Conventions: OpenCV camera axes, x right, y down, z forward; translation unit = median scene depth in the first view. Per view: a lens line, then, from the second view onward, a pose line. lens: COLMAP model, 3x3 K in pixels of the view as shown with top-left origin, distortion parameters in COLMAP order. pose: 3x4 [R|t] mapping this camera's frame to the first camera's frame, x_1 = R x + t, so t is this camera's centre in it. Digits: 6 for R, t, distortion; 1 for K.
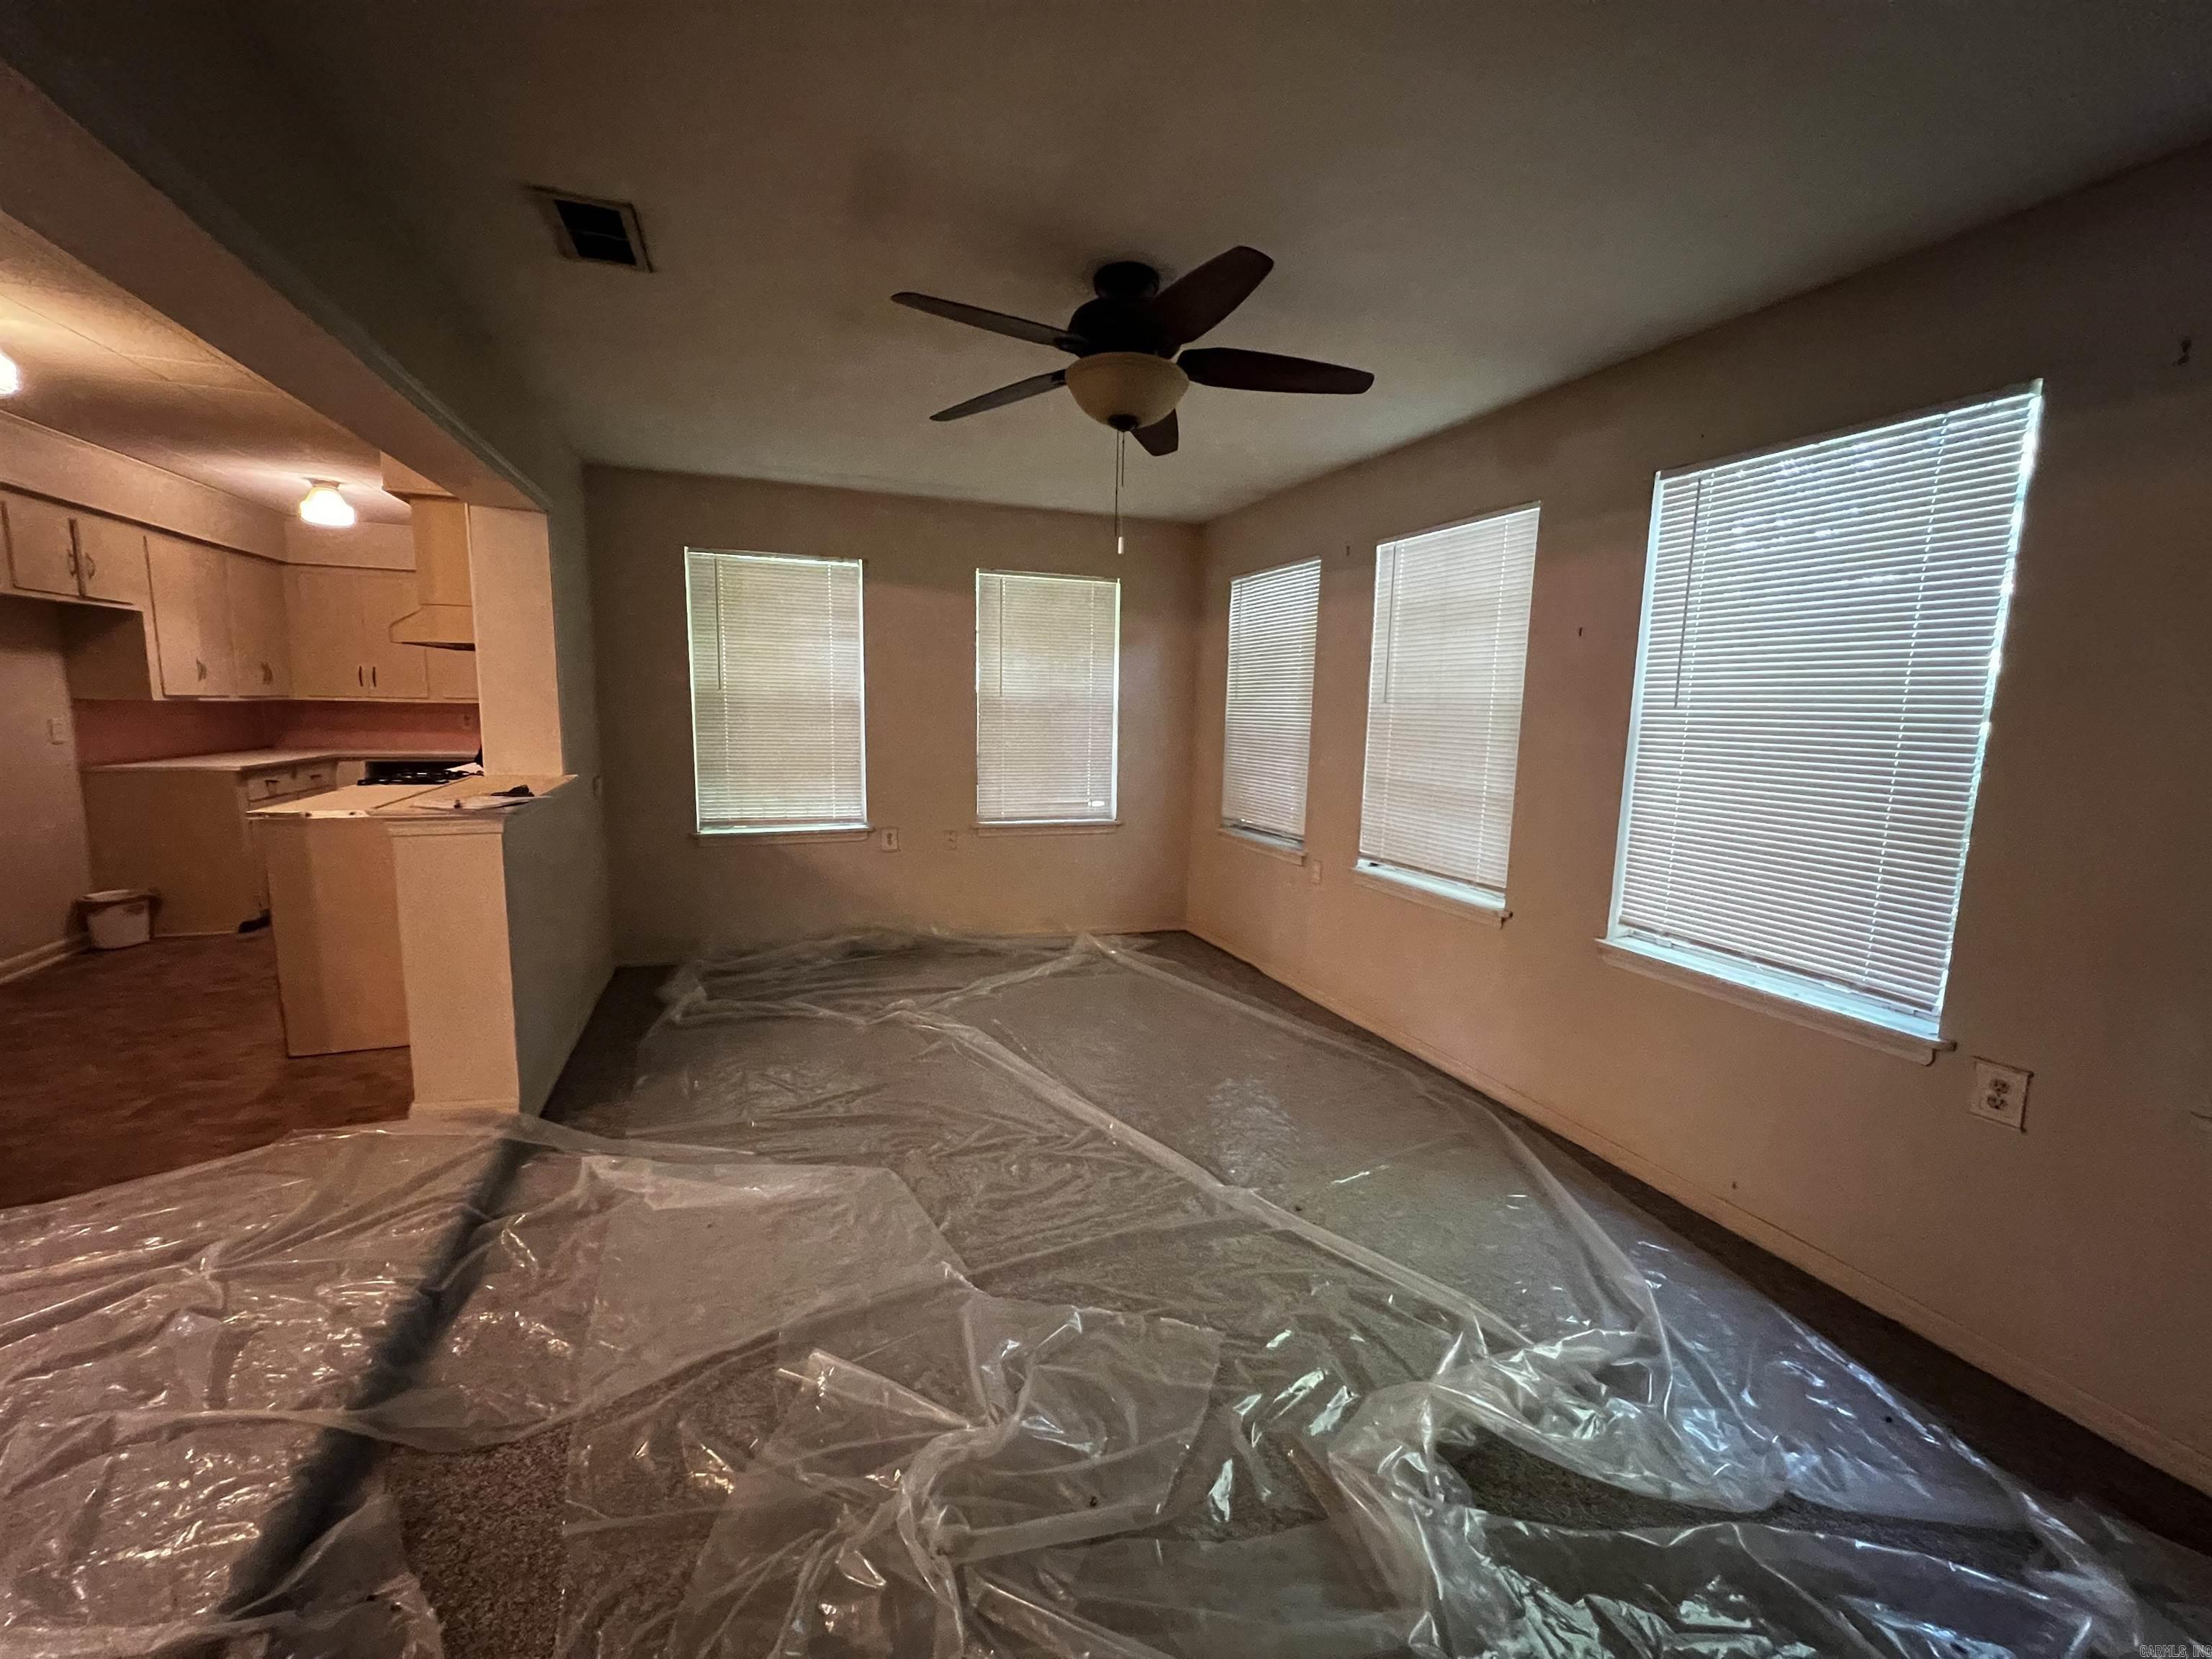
lens RADIAL K [[891.7, 0, 1103.5], [0, 891.7, 822.2], [0, 0, 1]] dist [0.000156, -0.000223]
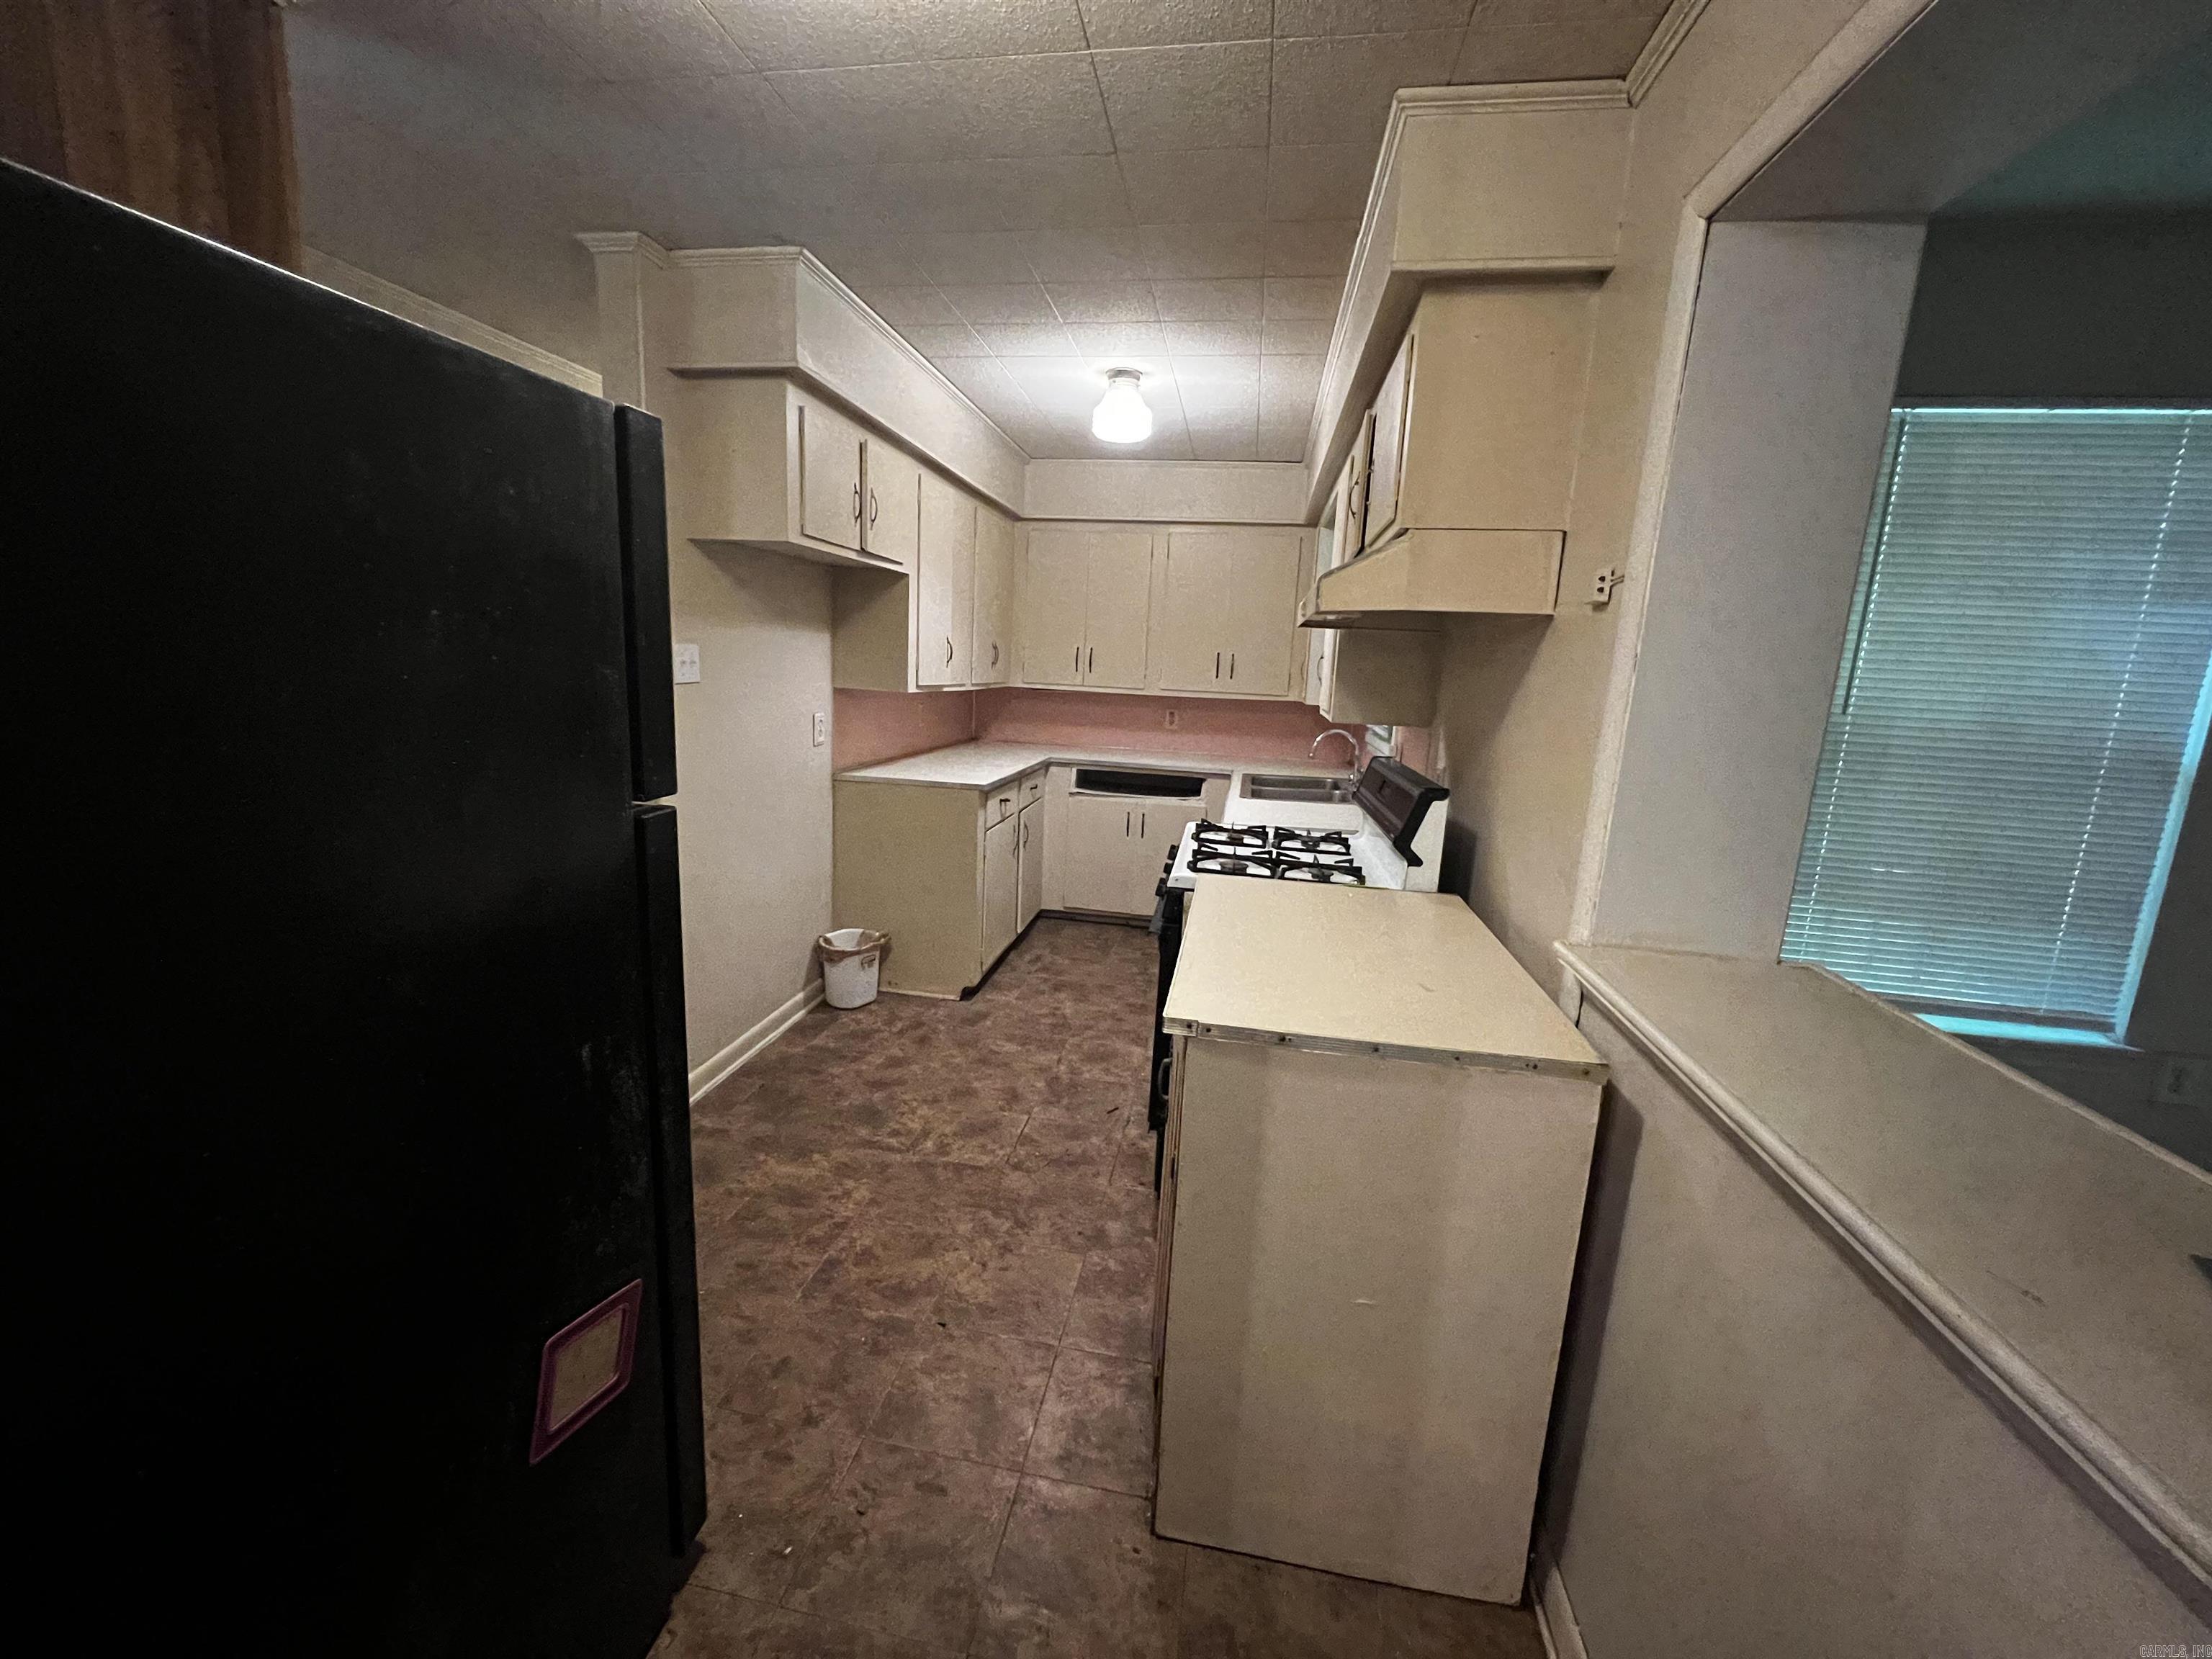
lens RADIAL K [[891.7, 0, 1102.9], [0, 891.7, 828.3], [0, 0, 1]] dist [0.000156, -0.000223]
pose [[0.865242, 0.117742, -0.487332, -0.544612], [-0.099315, 0.993022, 0.063588, -0.087685], [0.491419, -0.006620, 0.870898, 0.424458]]
